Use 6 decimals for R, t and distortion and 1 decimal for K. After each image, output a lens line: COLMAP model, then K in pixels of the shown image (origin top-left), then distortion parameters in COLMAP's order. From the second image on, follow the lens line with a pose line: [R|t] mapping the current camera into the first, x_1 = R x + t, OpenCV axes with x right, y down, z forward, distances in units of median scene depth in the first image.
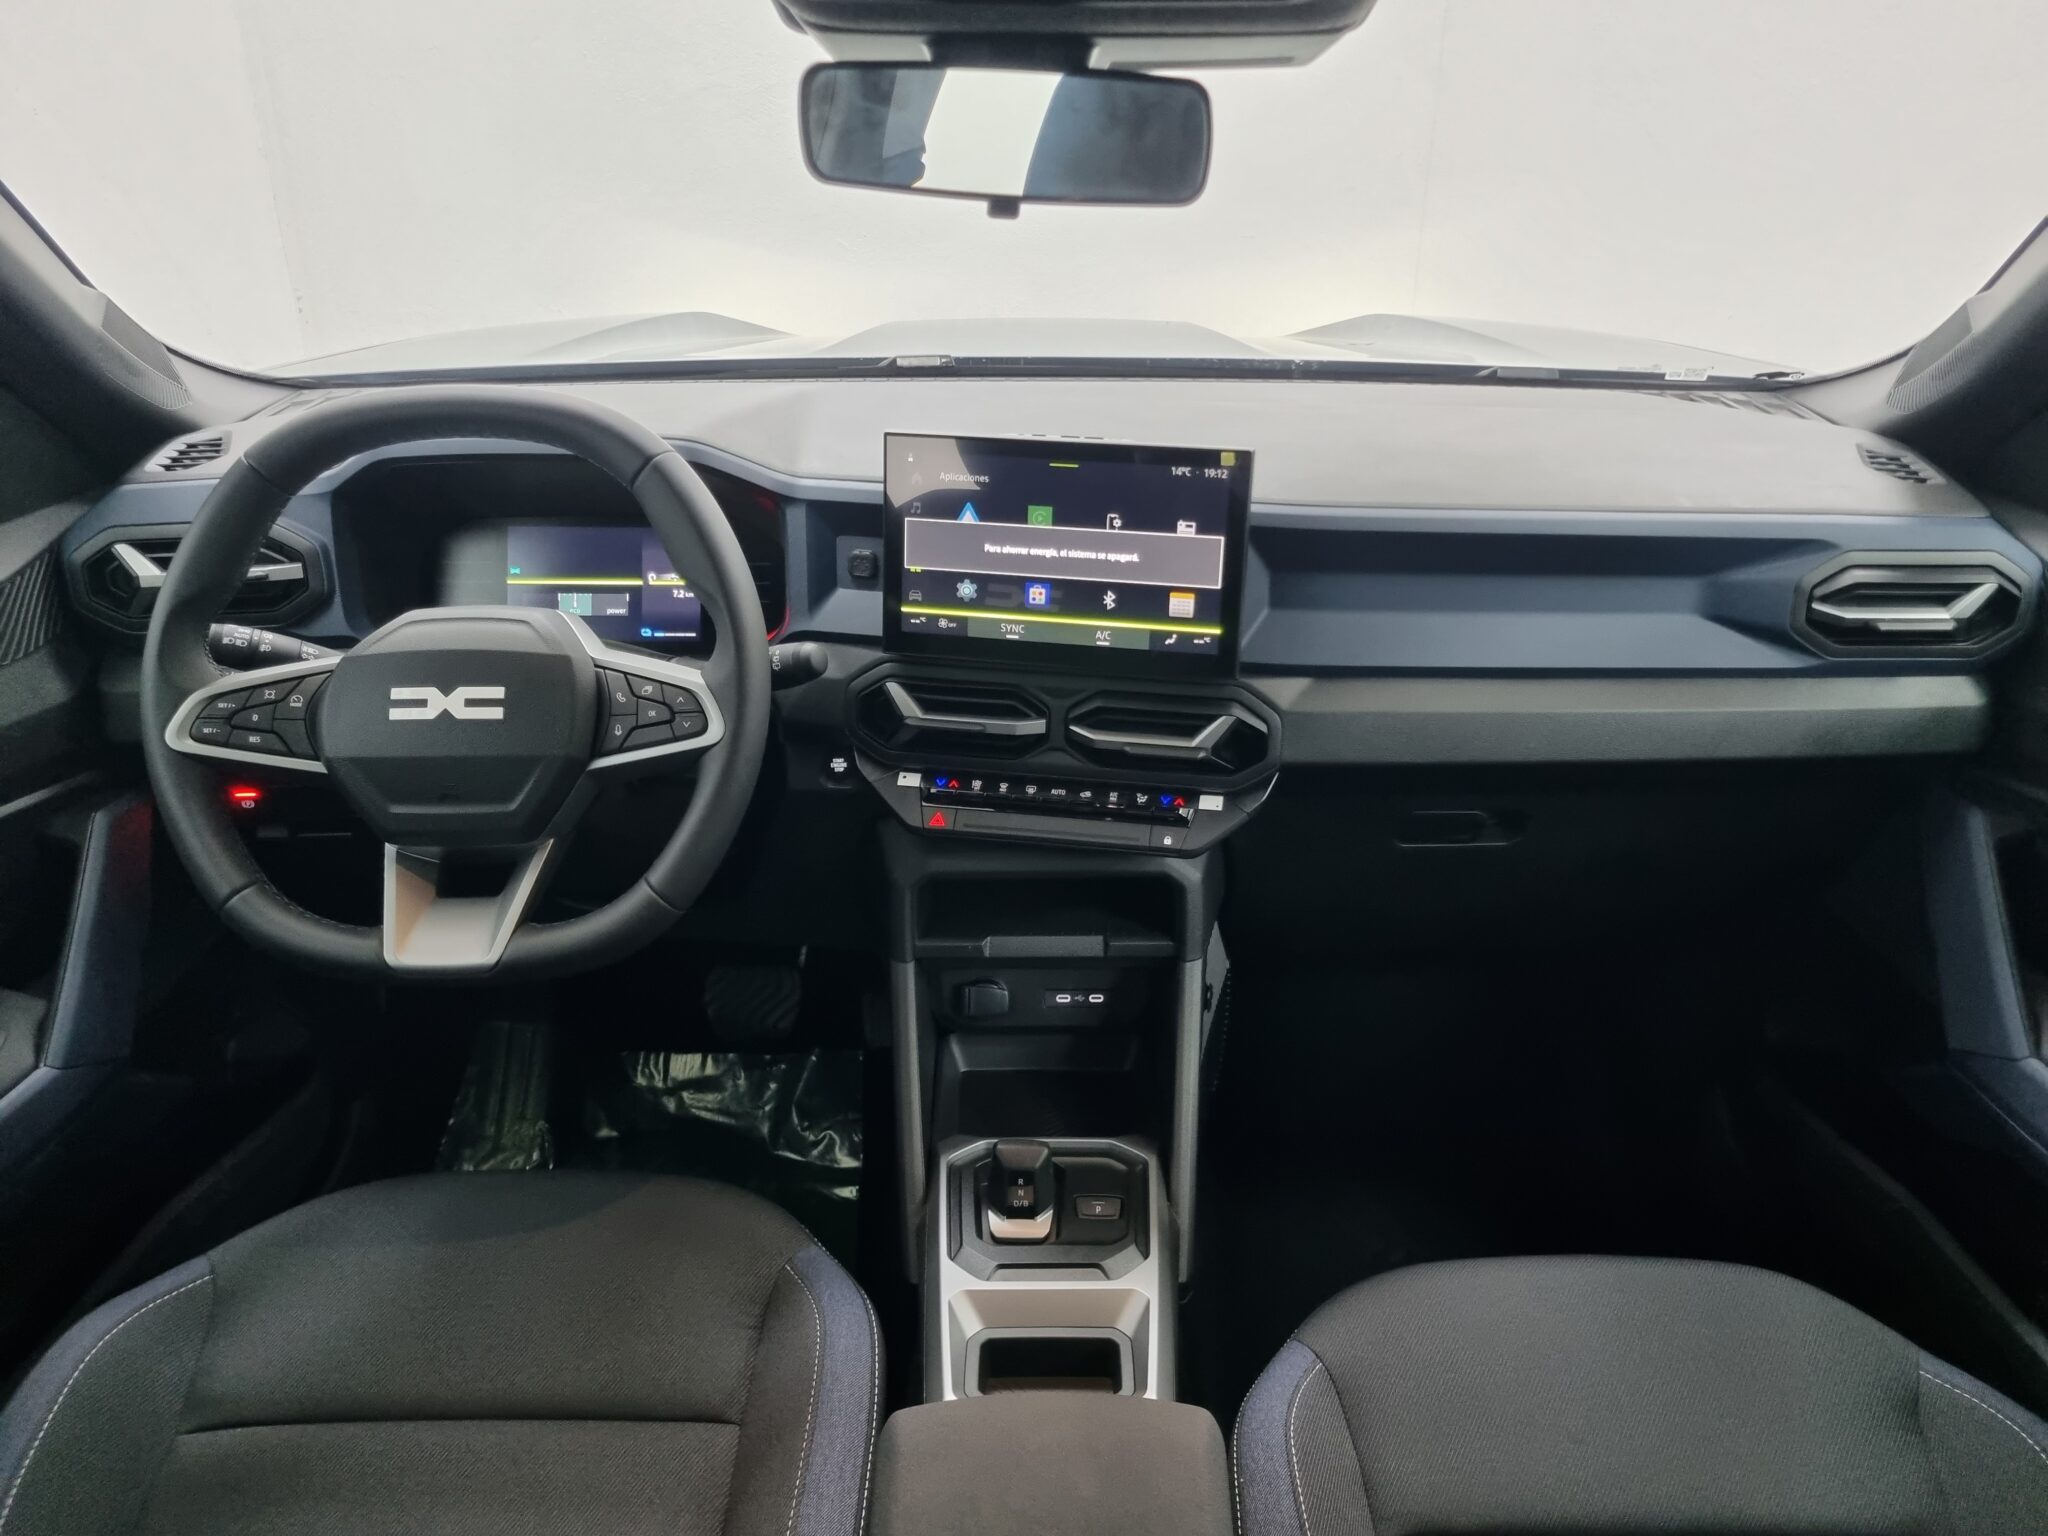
lens RADIAL K [[1494.4, 0, 1036.4], [0, 1494.4, 758.4], [0, 0, 1]] dist [0.016208, -0.003581]
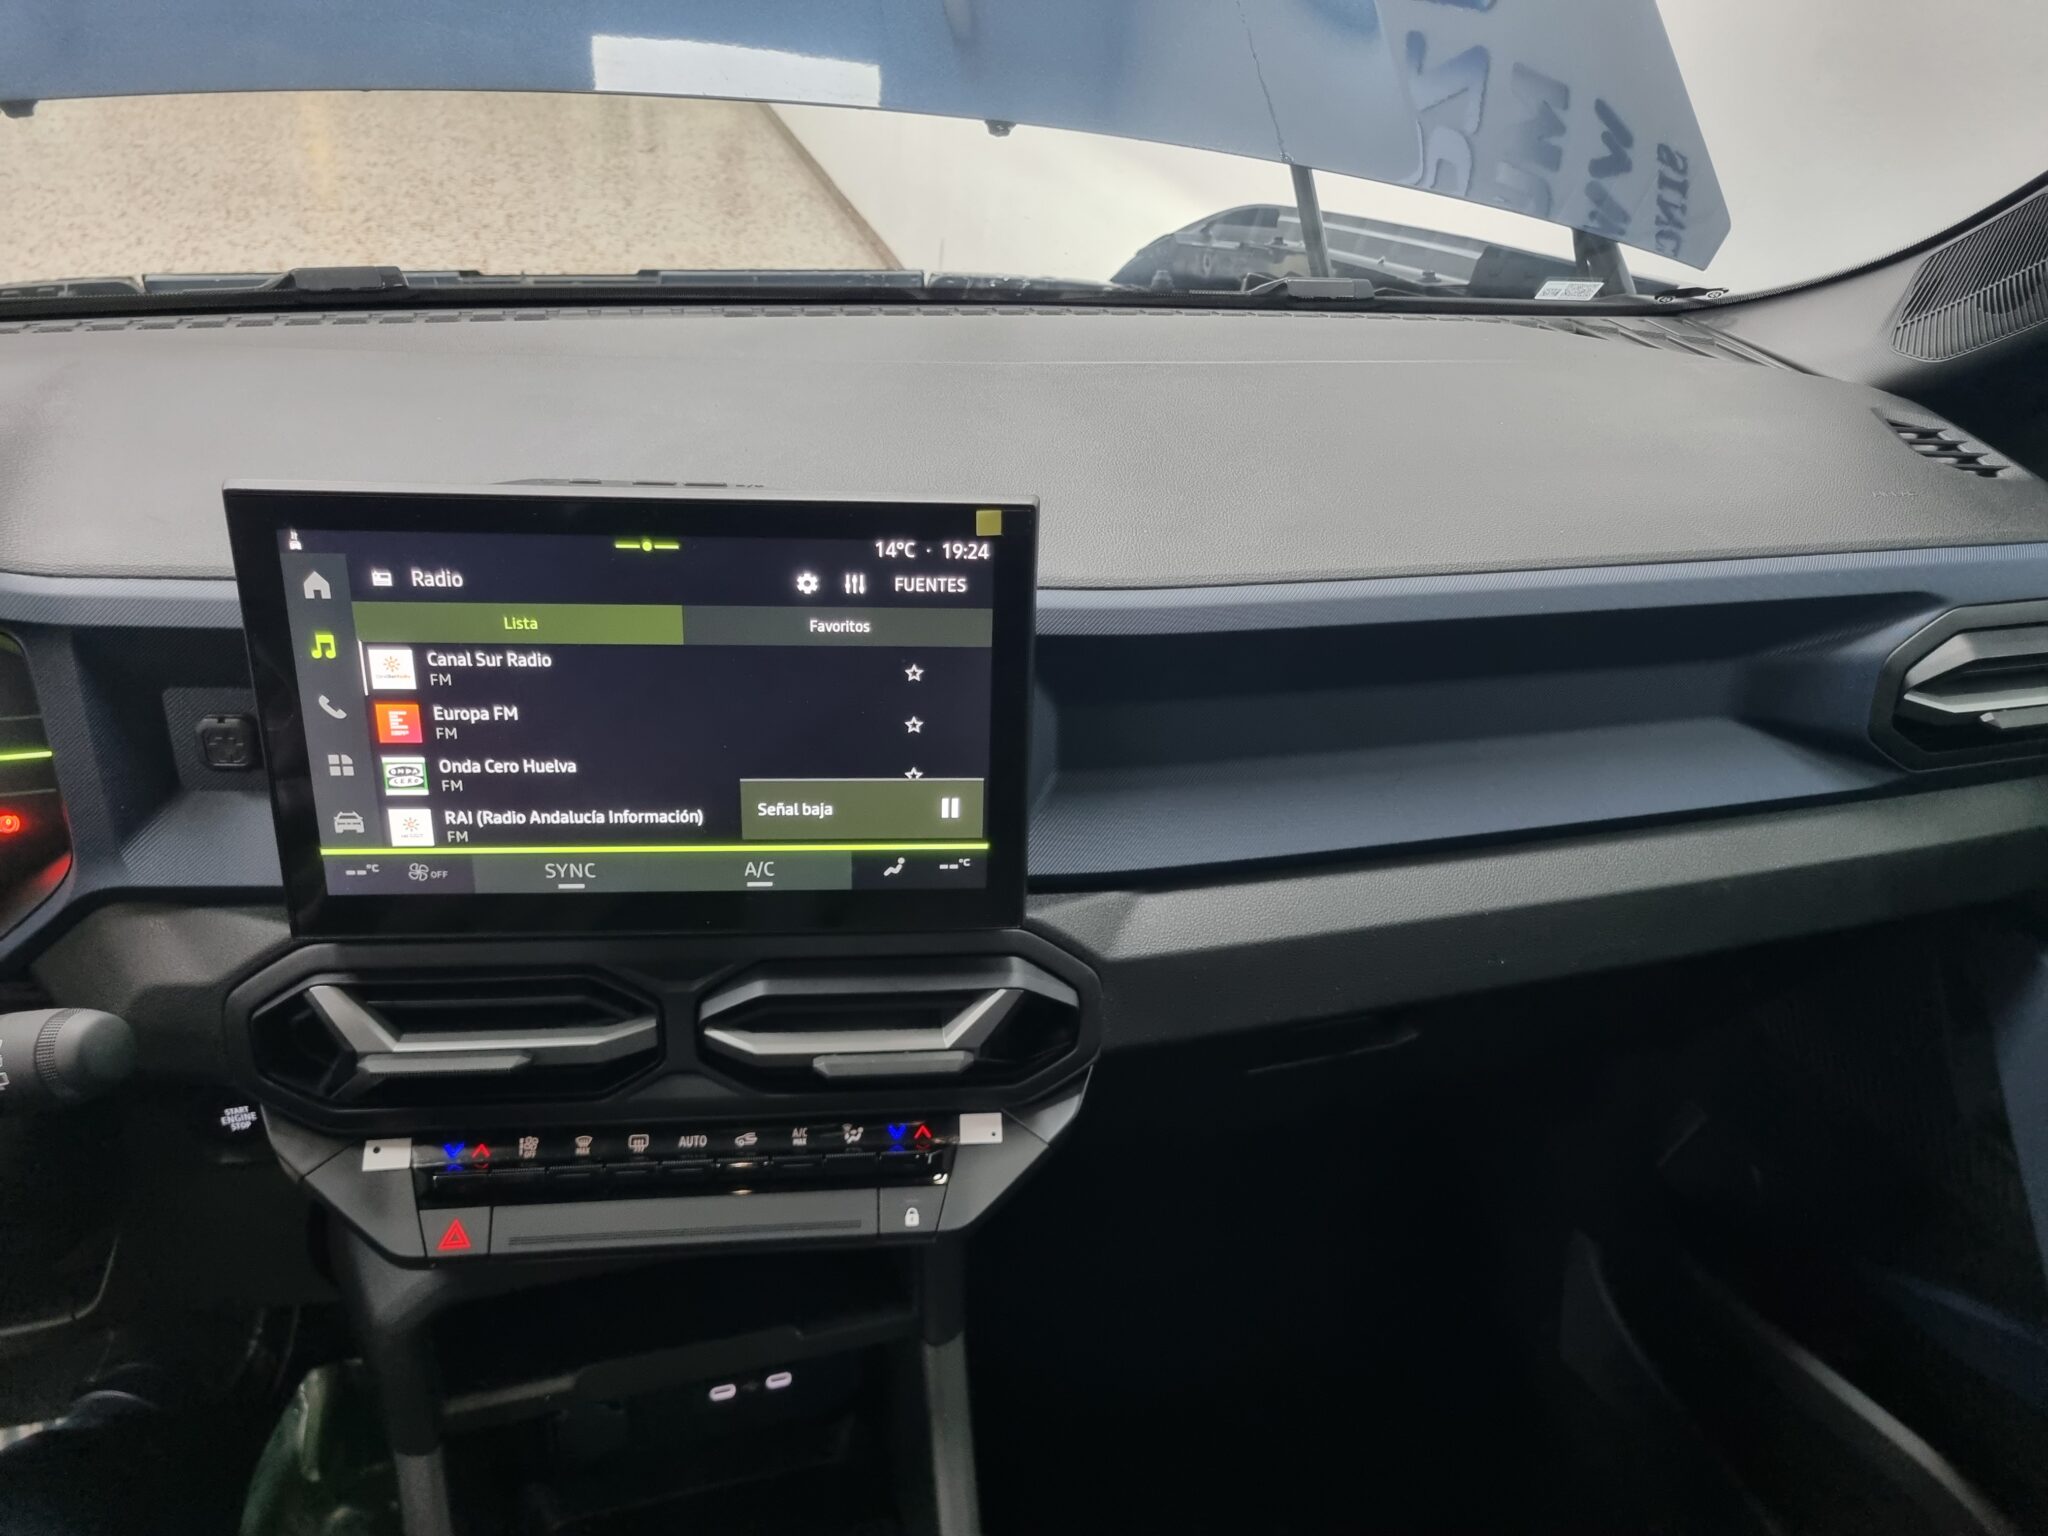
lens RADIAL K [[1494.4, 0, 1036.4], [0, 1494.4, 758.4], [0, 0, 1]] dist [0.016208, -0.003581]
pose [[0.957296, -0.100277, 0.271161, 0.001132], [0.074910, 0.991923, 0.102357, -0.159207], [-0.279235, -0.077673, 0.957076, 0.478088]]
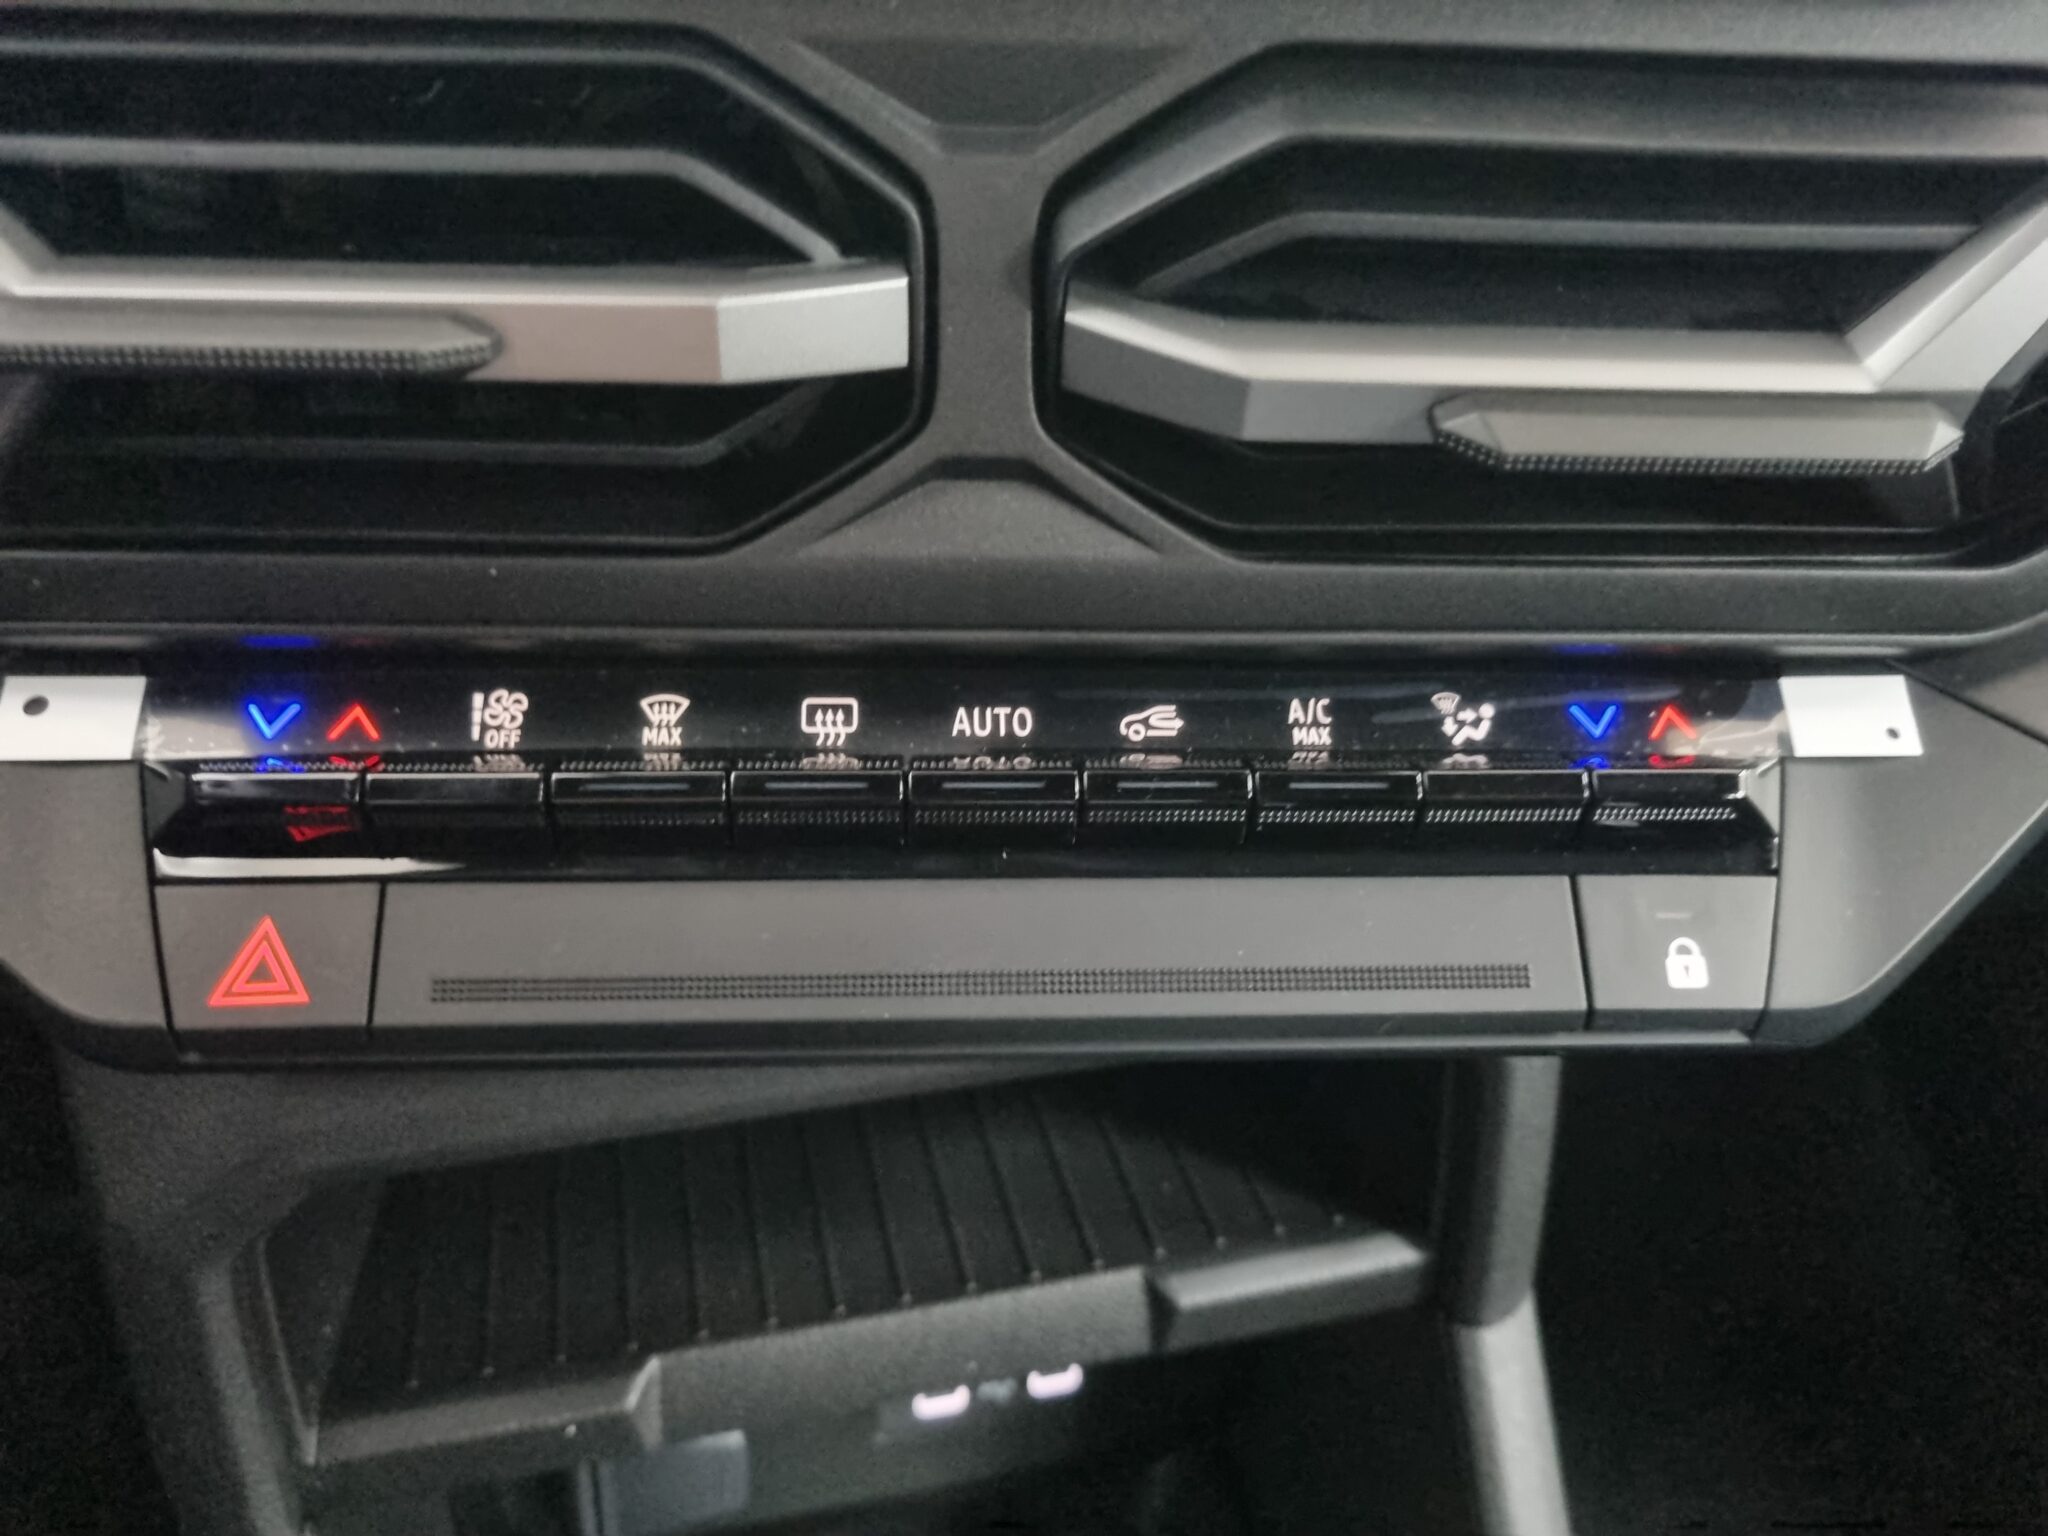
lens RADIAL K [[1546.2, 0, 1024.0], [0, 1546.2, 768.0], [0, 0, 1]] dist [-0.008793, -0.001541]
pose [[0.969897, -0.098600, 0.222662, -0.022340], [0.066123, 0.986642, 0.148881, 0.001146], [-0.234367, -0.129676, 0.963461, 0.838896]]
